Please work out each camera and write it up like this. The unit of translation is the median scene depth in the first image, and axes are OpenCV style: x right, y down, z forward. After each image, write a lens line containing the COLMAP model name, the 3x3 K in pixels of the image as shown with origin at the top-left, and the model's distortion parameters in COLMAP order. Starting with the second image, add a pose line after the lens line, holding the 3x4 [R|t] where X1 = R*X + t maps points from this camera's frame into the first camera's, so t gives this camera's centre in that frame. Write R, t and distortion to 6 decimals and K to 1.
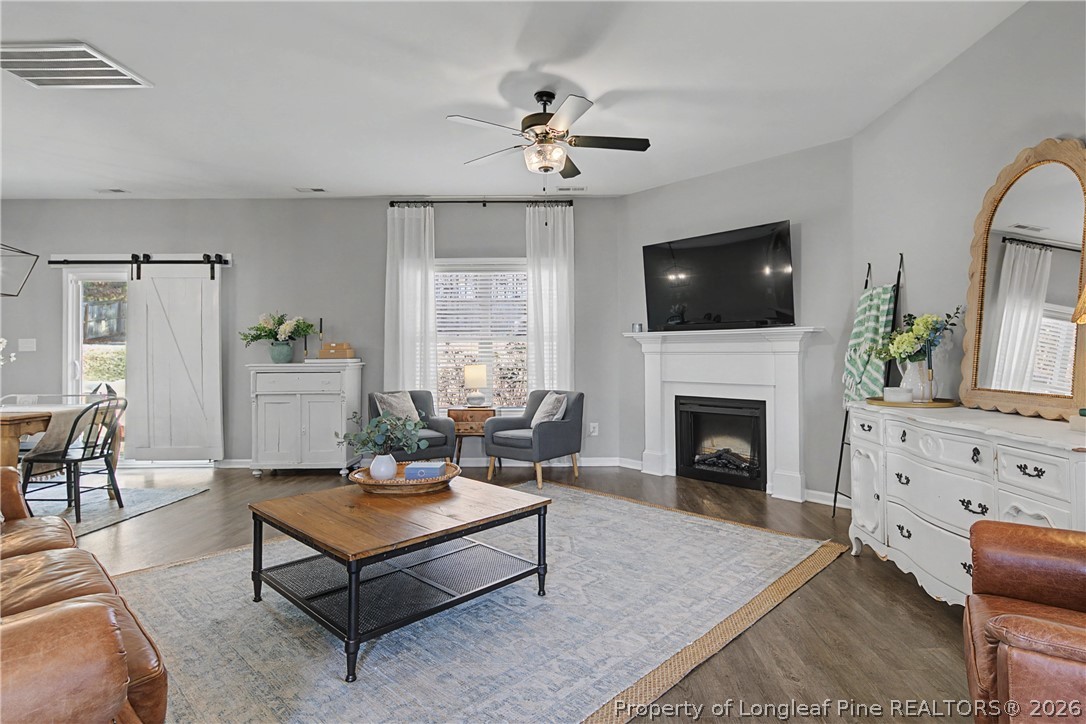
lens RADIAL K [[564.1, 0, 578.9], [0, 564.1, 345.6], [0, 0, 1]] dist [0.001188, -0.000129]
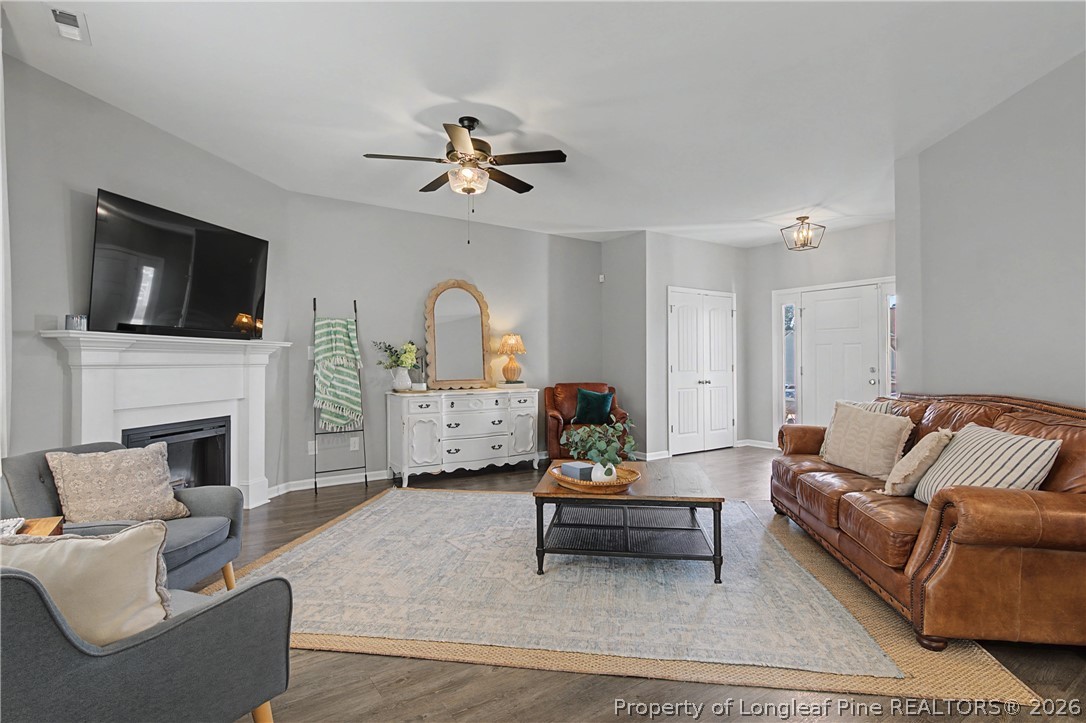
lens RADIAL K [[536.2, 0, 545.4], [0, 536.2, 355.9], [0, 0, 1]] dist [-0.002521, -0.000635]
pose [[-0.568872, 0.014188, 0.822303, -0.624859], [-0.004837, 0.999776, -0.020596, 0.011182], [-0.822412, -0.015694, -0.568676, 0.939931]]
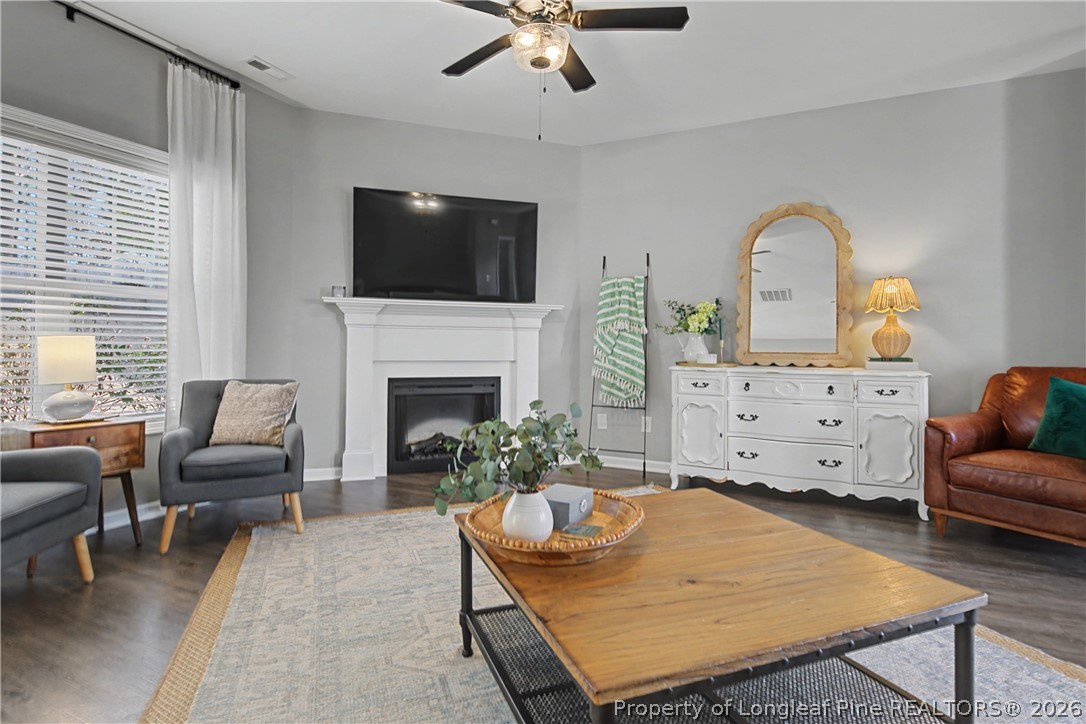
lens RADIAL K [[550.3, 0, 541.2], [0, 550.3, 342.1], [0, 0, 1]] dist [0.000408, -0.000101]
pose [[0.441885, 0.012392, 0.896986, -0.447699], [-0.021224, 0.999769, -0.003356, 0.033755], [-0.896821, -0.017555, 0.442046, 0.439778]]
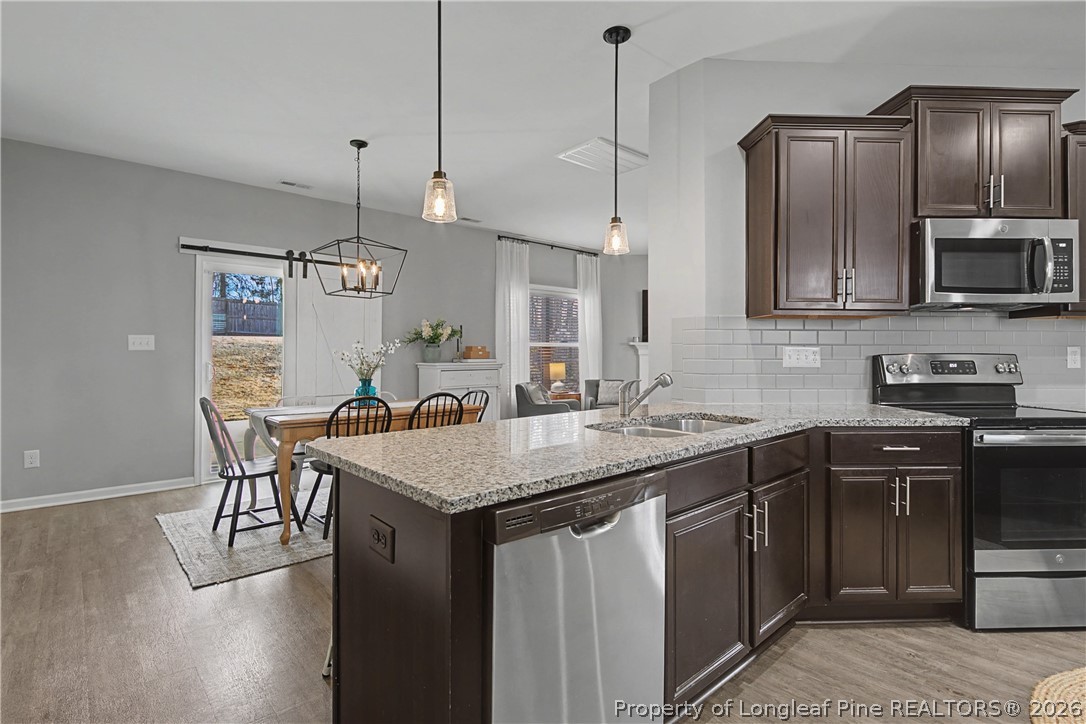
lens RADIAL K [[526.2, 0, 543.4], [0, 526.2, 353.8], [0, 0, 1]] dist [0.003256, -0.005867]
pose [[0.748059, 0.005236, 0.663612, -1.126849], [-0.010493, 0.999937, 0.003938, 0.006381], [-0.663550, -0.009909, 0.748067, 0.045496]]
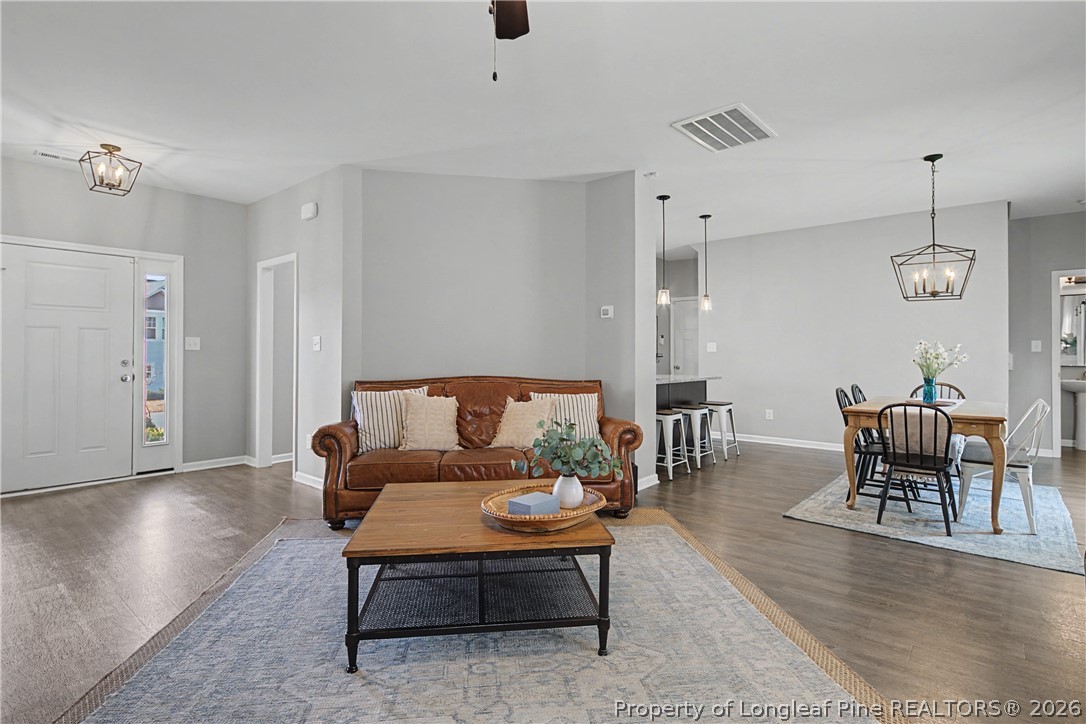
lens RADIAL K [[533.2, 0, 537.3], [0, 533.2, 348.7], [0, 0, 1]] dist [-0.000549, -0.000427]
pose [[-0.654795, -0.000722, -0.755806, 0.159659], [0.010228, 0.999900, -0.009816, 0.006540], [0.755737, -0.014158, -0.654722, 0.839470]]
